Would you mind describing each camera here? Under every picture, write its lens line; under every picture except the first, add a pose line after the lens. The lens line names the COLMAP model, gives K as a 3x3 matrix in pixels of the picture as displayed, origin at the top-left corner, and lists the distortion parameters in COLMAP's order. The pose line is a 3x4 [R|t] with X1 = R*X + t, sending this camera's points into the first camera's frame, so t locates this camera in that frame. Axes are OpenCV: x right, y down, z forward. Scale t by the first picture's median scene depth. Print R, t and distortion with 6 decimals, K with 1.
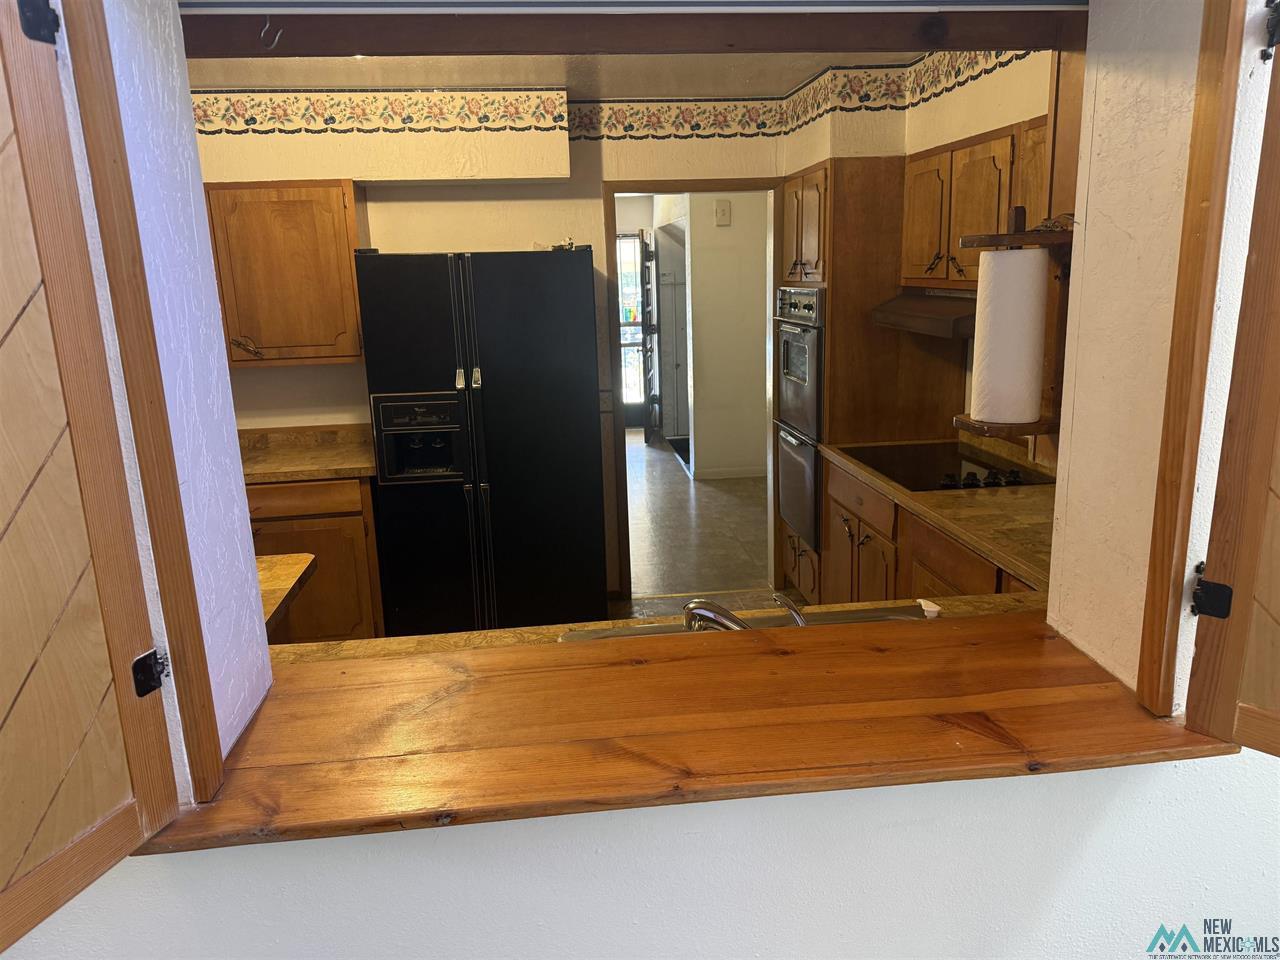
lens RADIAL K [[890.6, 0, 640.0], [0, 890.6, 480.0], [0, 0, 1]] dist [0.010255, -0.040273]
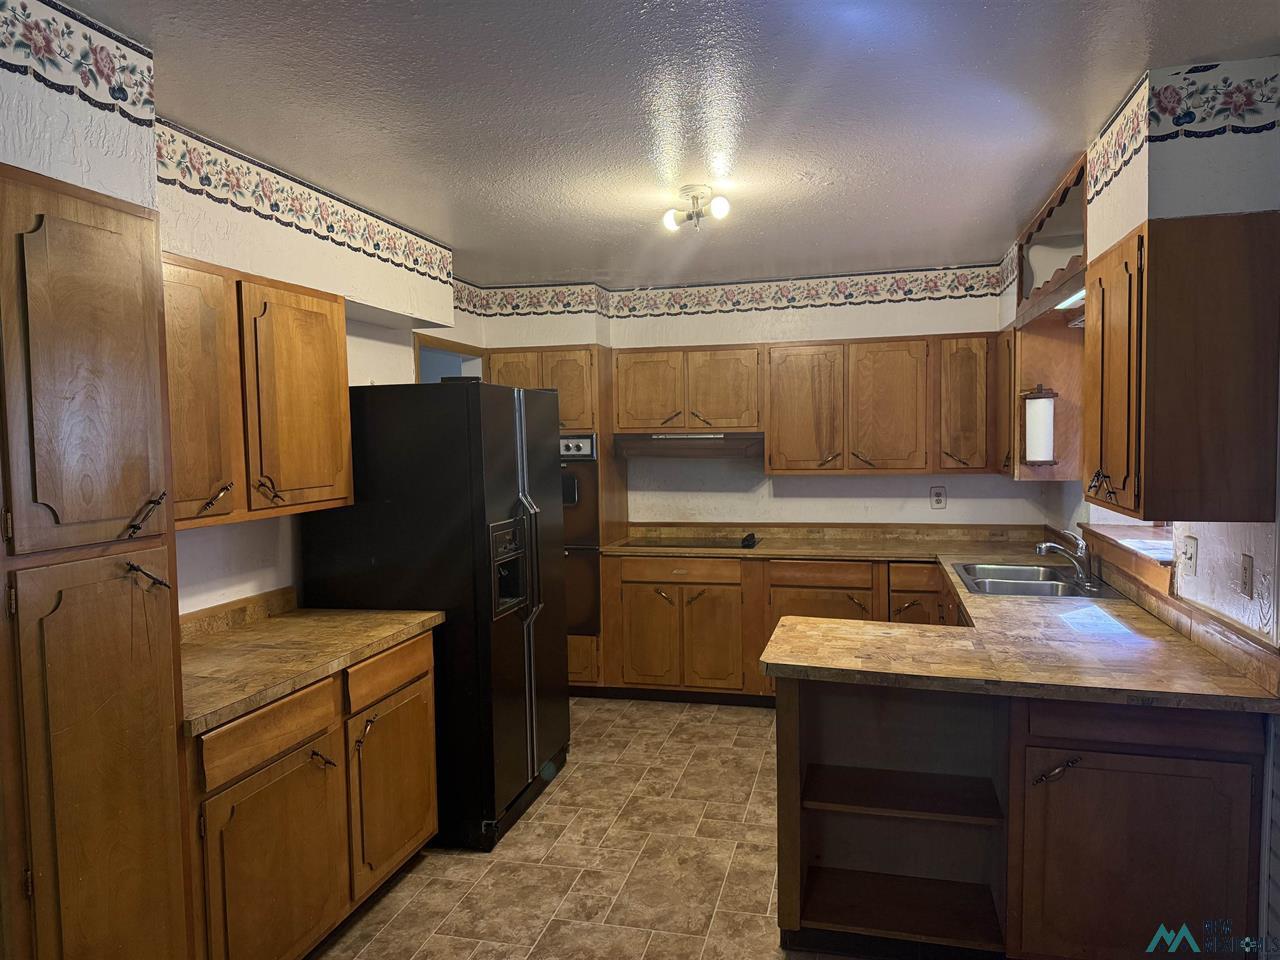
lens RADIAL K [[888.9, 0, 621.1], [0, 888.9, 491.1], [0, 0, 1]] dist [0.024234, -0.005780]
pose [[0.369453, -0.033096, 0.928660, -1.104056], [0.218567, 0.974423, -0.052226, -0.049390], [-0.903179, 0.222270, 0.367238, 0.498432]]
